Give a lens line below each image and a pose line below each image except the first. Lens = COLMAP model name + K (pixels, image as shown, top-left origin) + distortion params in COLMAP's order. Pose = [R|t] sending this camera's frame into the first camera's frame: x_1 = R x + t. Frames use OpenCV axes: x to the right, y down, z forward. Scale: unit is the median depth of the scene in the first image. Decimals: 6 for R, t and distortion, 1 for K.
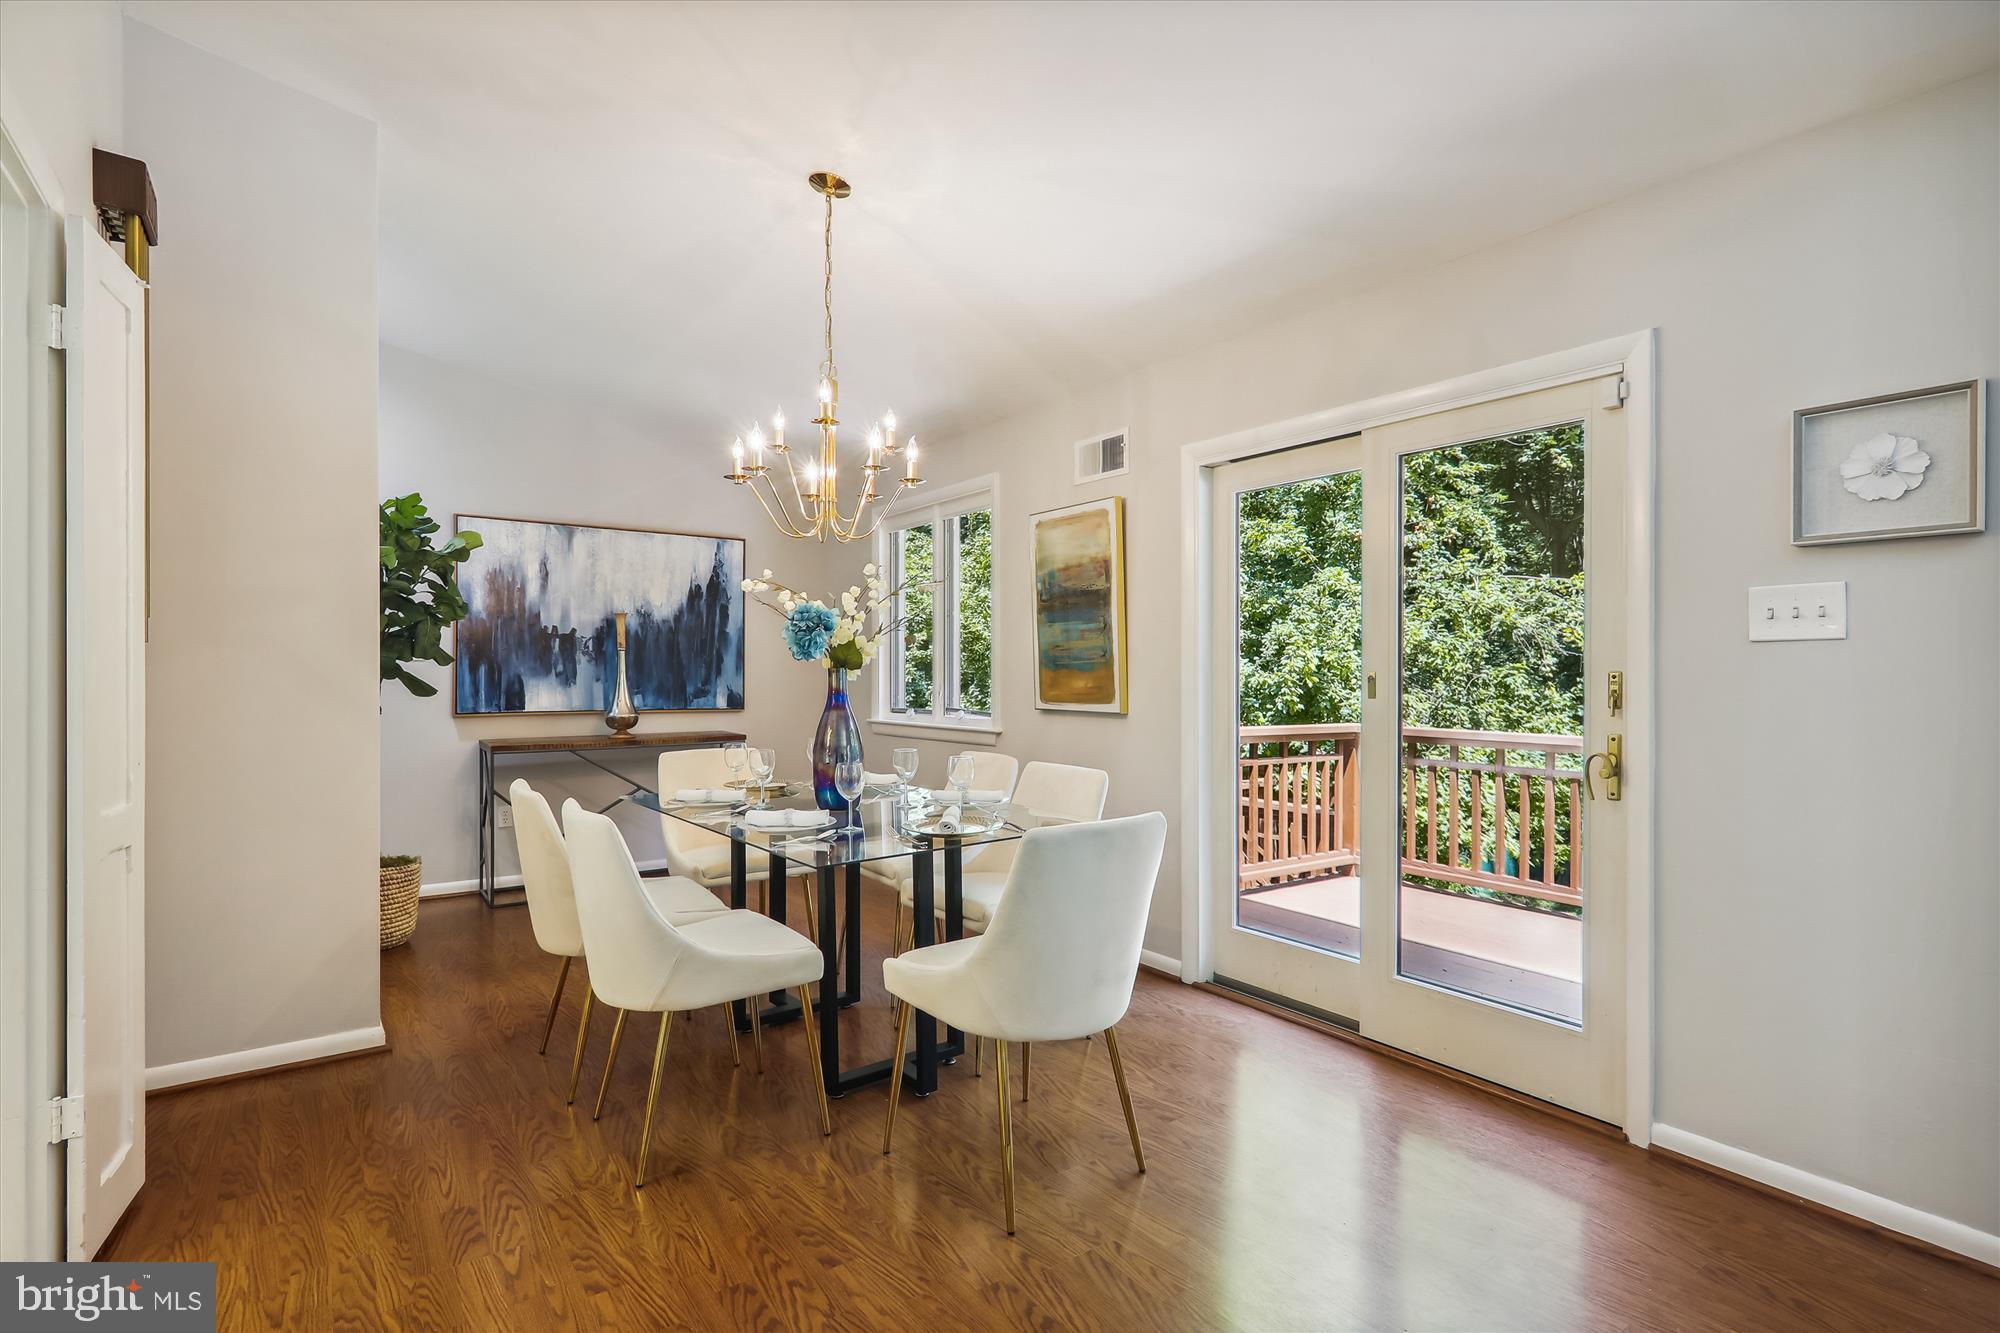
lens RADIAL K [[967.2, 0, 995.7], [0, 967.2, 670.4], [0, 0, 1]] dist [0.015161, 0.000683]
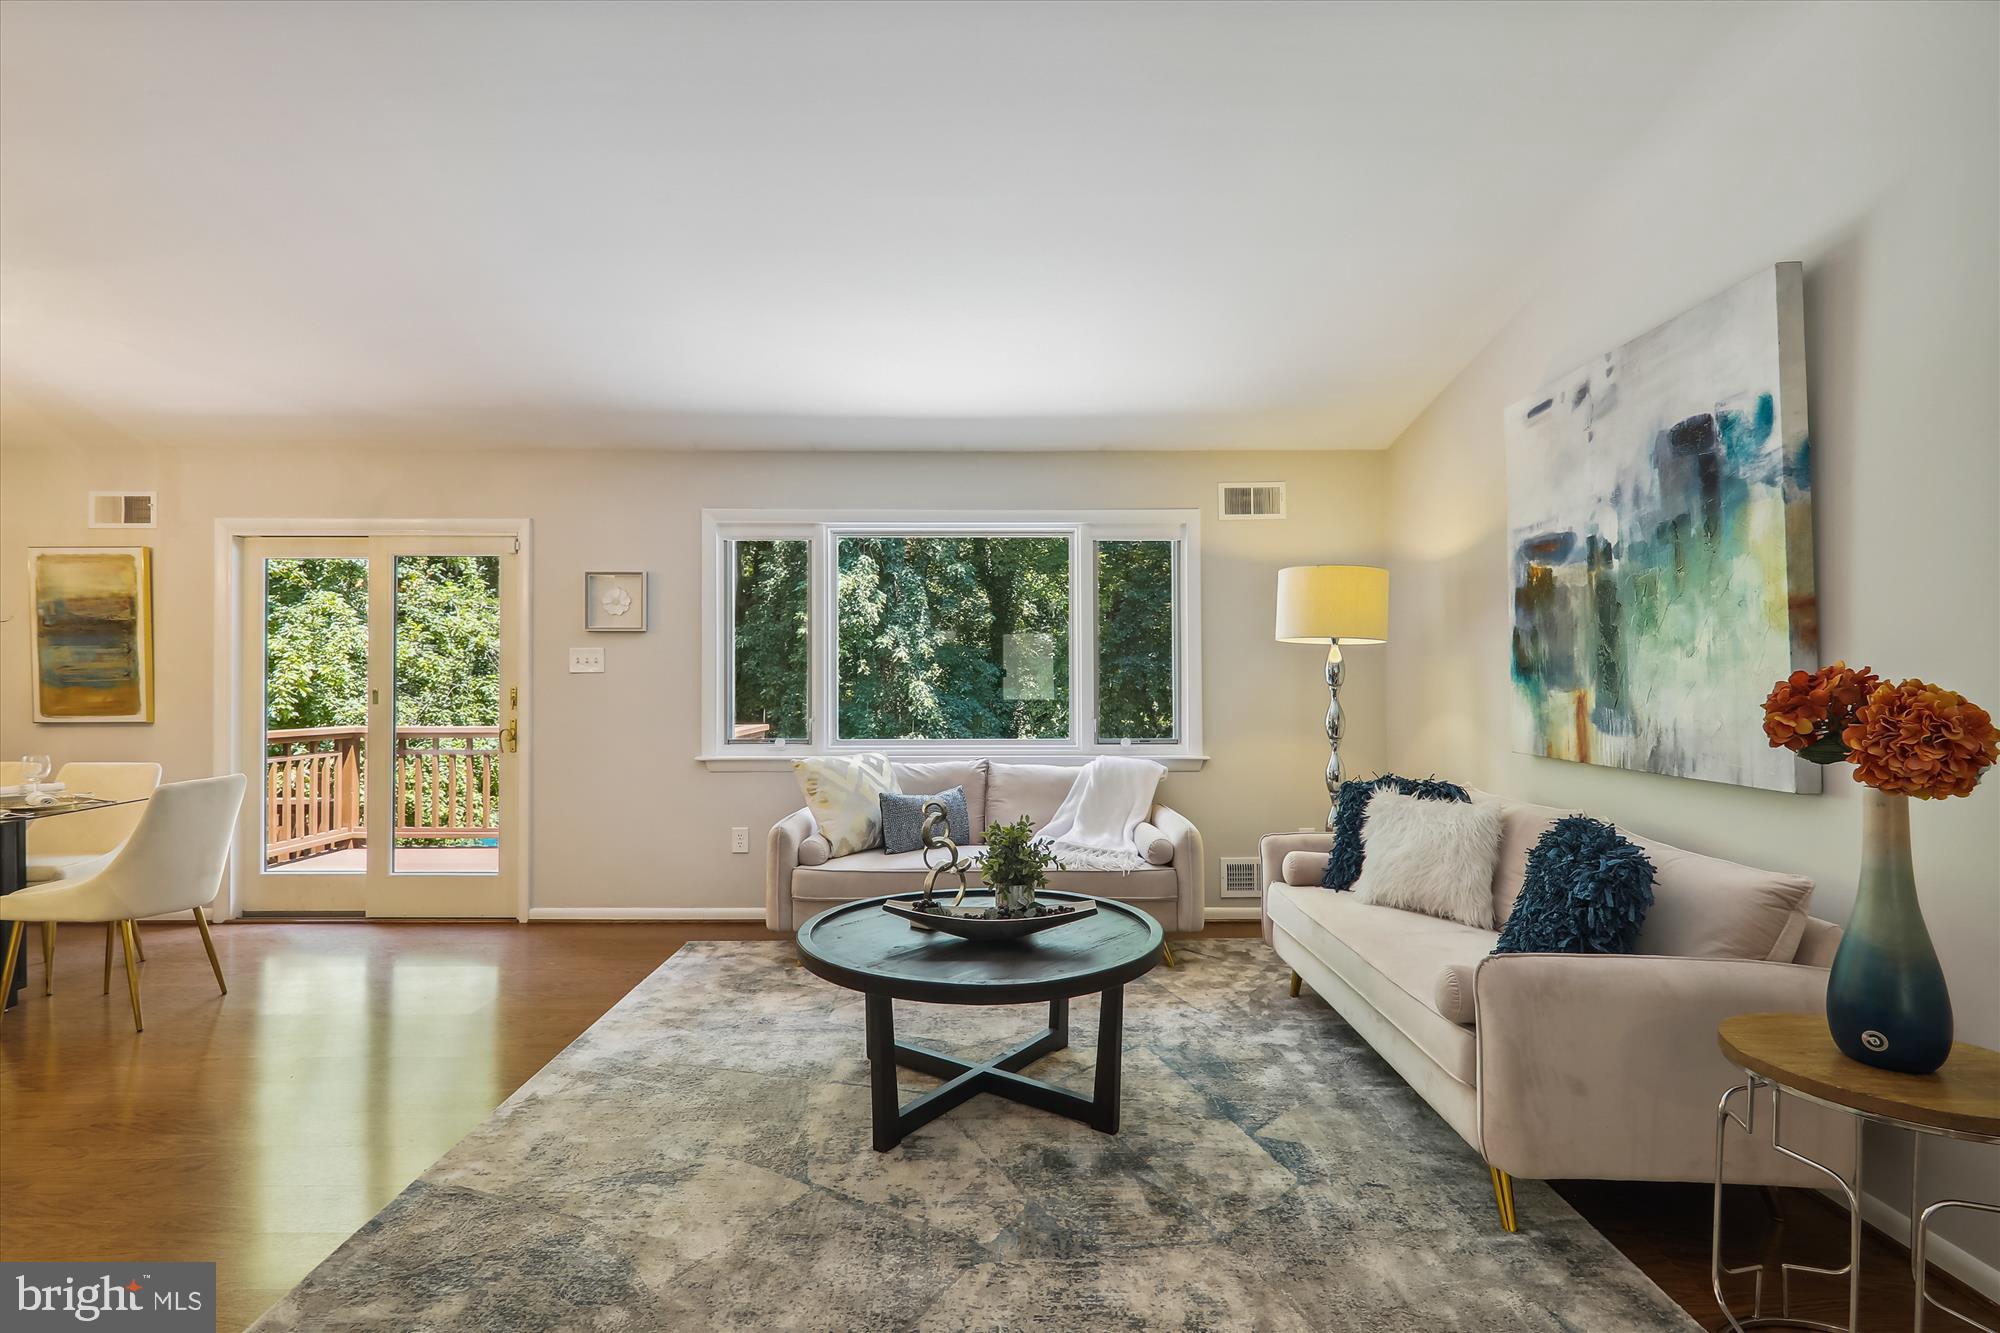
lens RADIAL K [[967.2, 0, 994.7], [0, 967.2, 669.5], [0, 0, 1]] dist [0.015161, 0.000683]
pose [[0.578227, 0.004290, 0.815865, -0.143642], [0.000602, 0.999984, -0.005684, -0.008060], [-0.815876, 0.003778, 0.578215, -0.328837]]
